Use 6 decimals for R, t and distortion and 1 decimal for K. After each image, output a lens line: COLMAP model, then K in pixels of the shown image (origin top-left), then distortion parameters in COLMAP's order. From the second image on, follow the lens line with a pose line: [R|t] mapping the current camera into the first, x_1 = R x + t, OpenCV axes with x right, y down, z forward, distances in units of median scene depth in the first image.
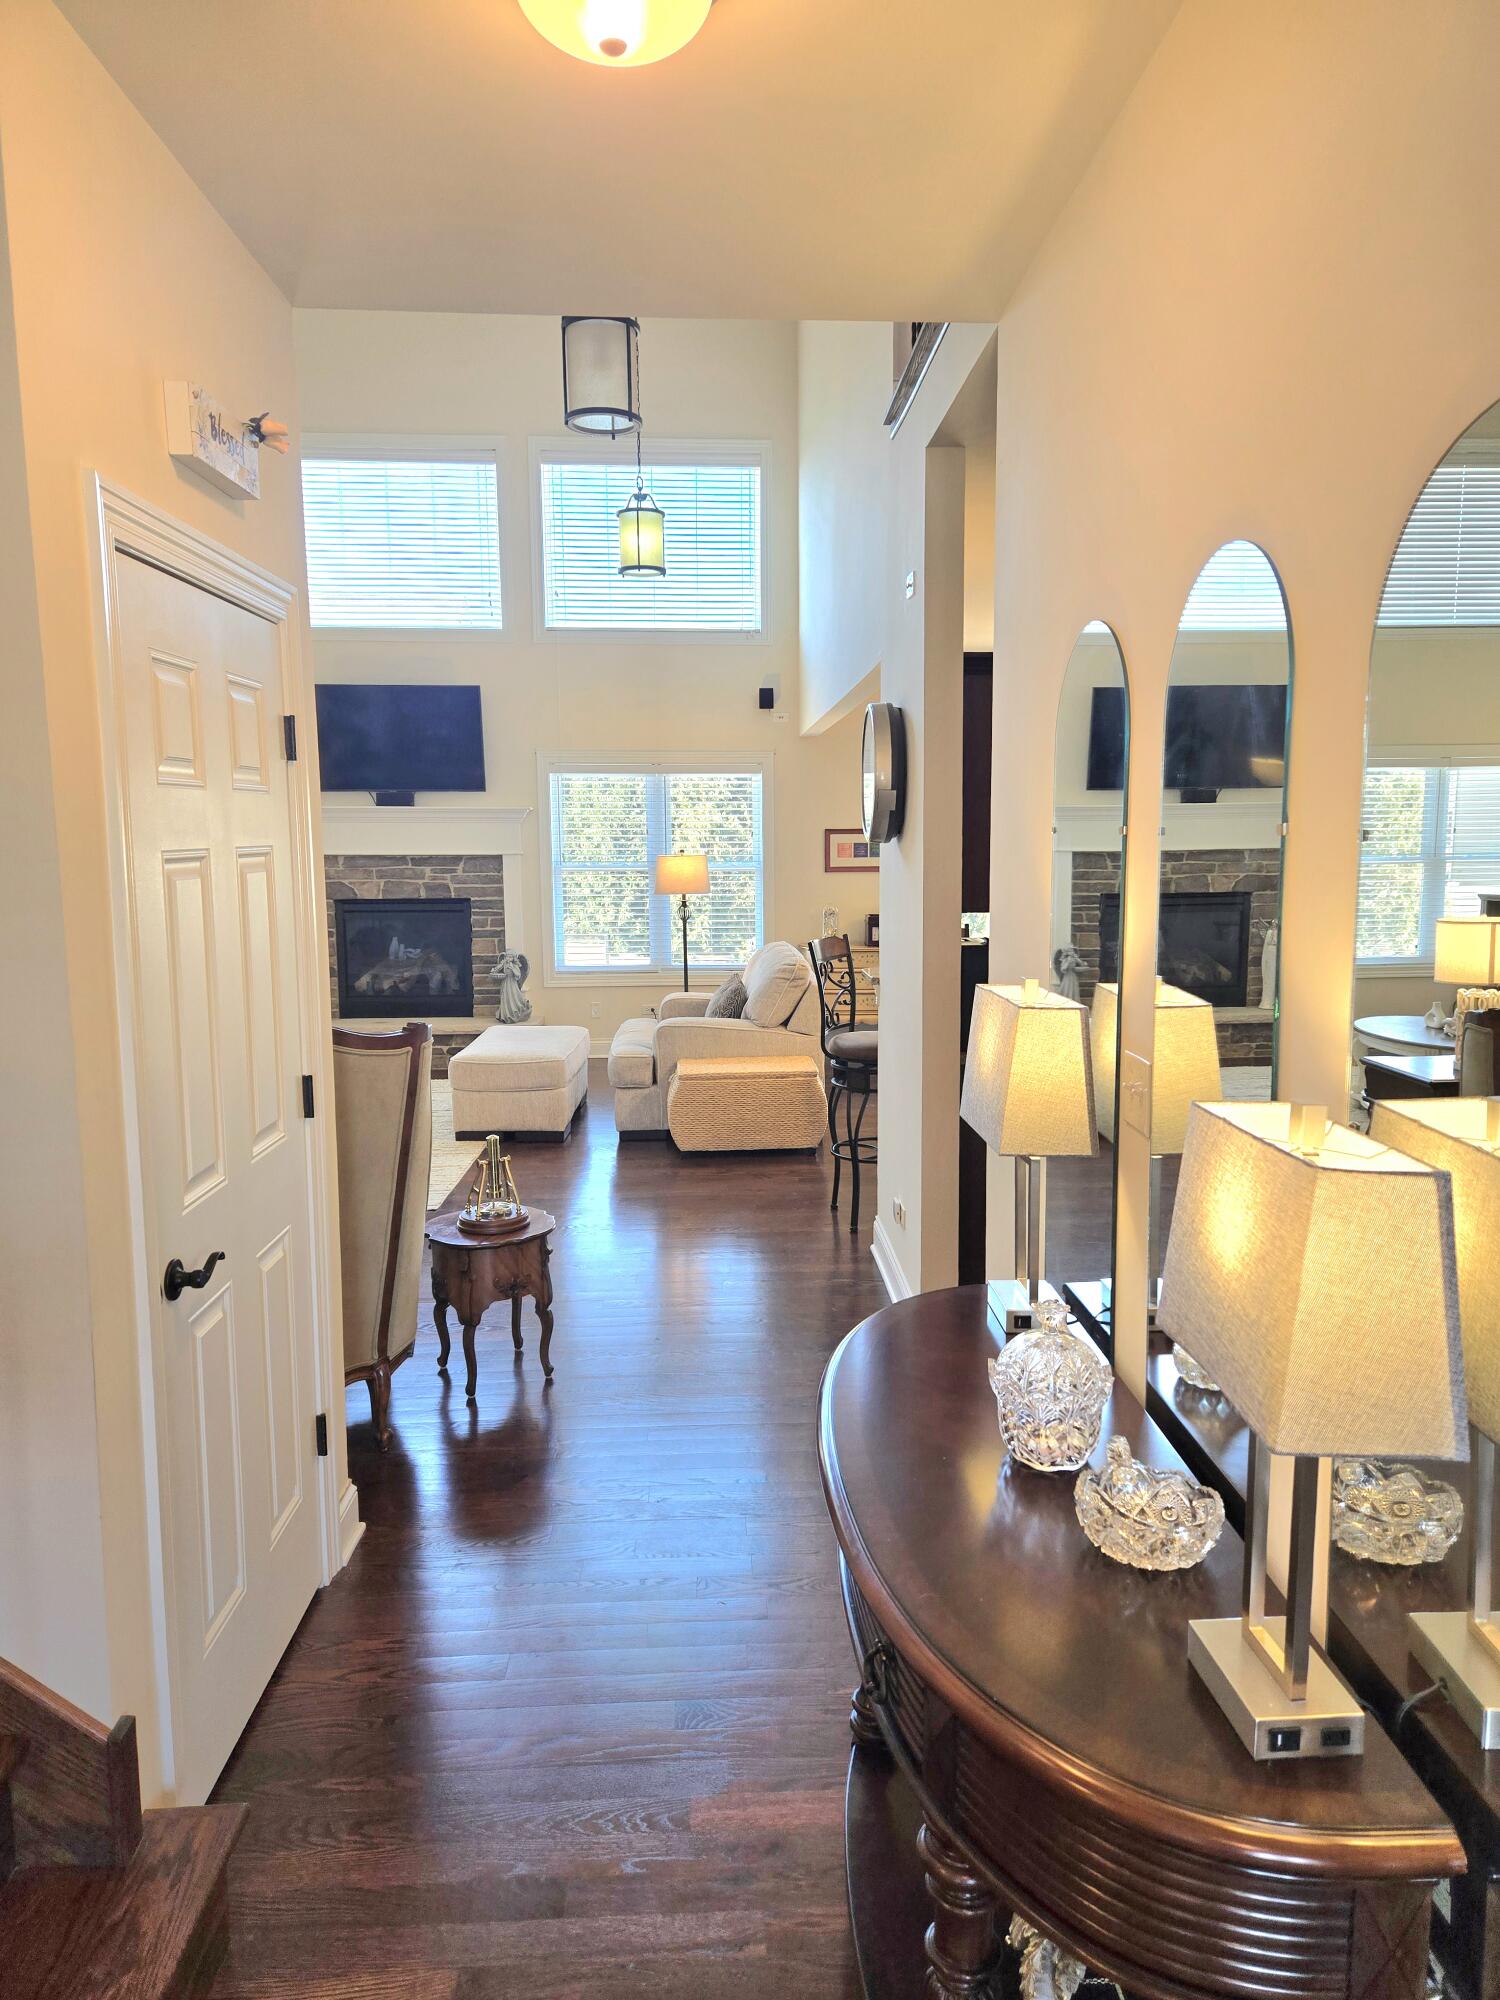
lens RADIAL K [[1351.2, 0, 806.5], [0, 1351.2, 997.8], [0, 0, 1]] dist [0.070586, -0.051512]
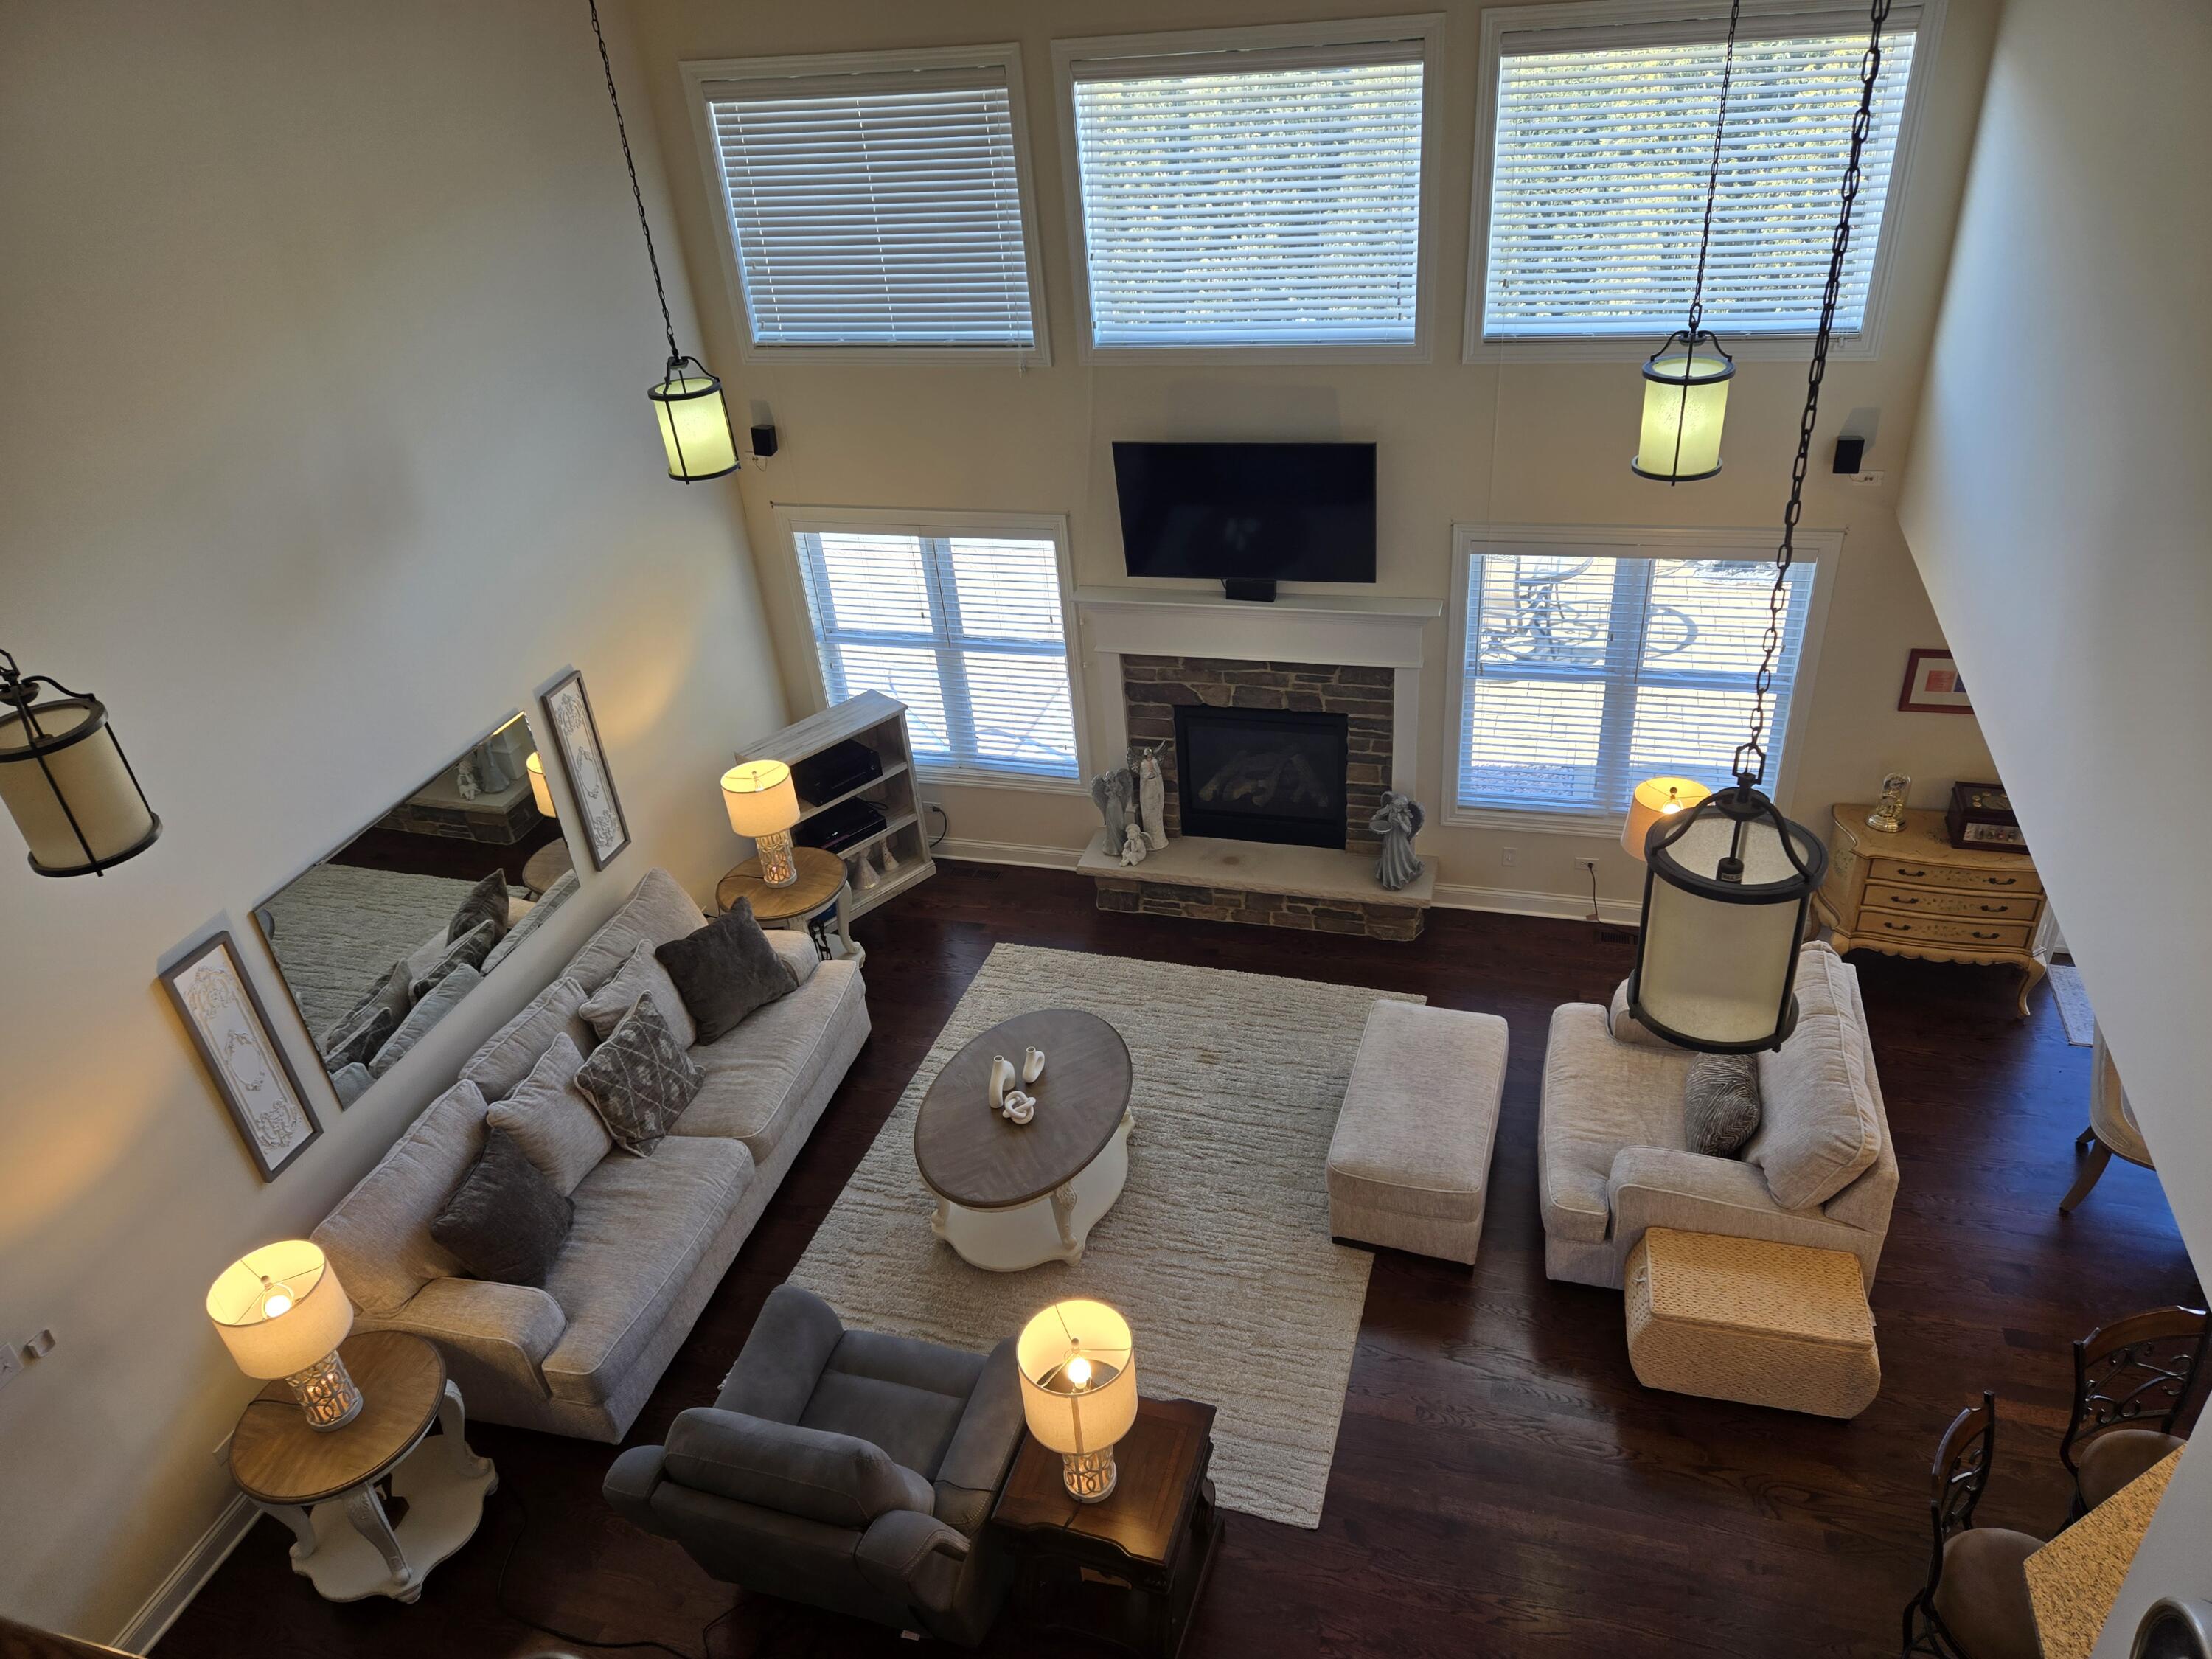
lens RADIAL K [[1494.4, 0, 1106.0], [0, 1494.4, 829.5], [0, 0, 1]] dist [0.070586, -0.051512]
pose [[0.934512, 0.122335, -0.334247, -0.091168], [0.033229, 0.904990, 0.424132, -0.365330], [0.354377, -0.407463, 0.841659, 0.246443]]
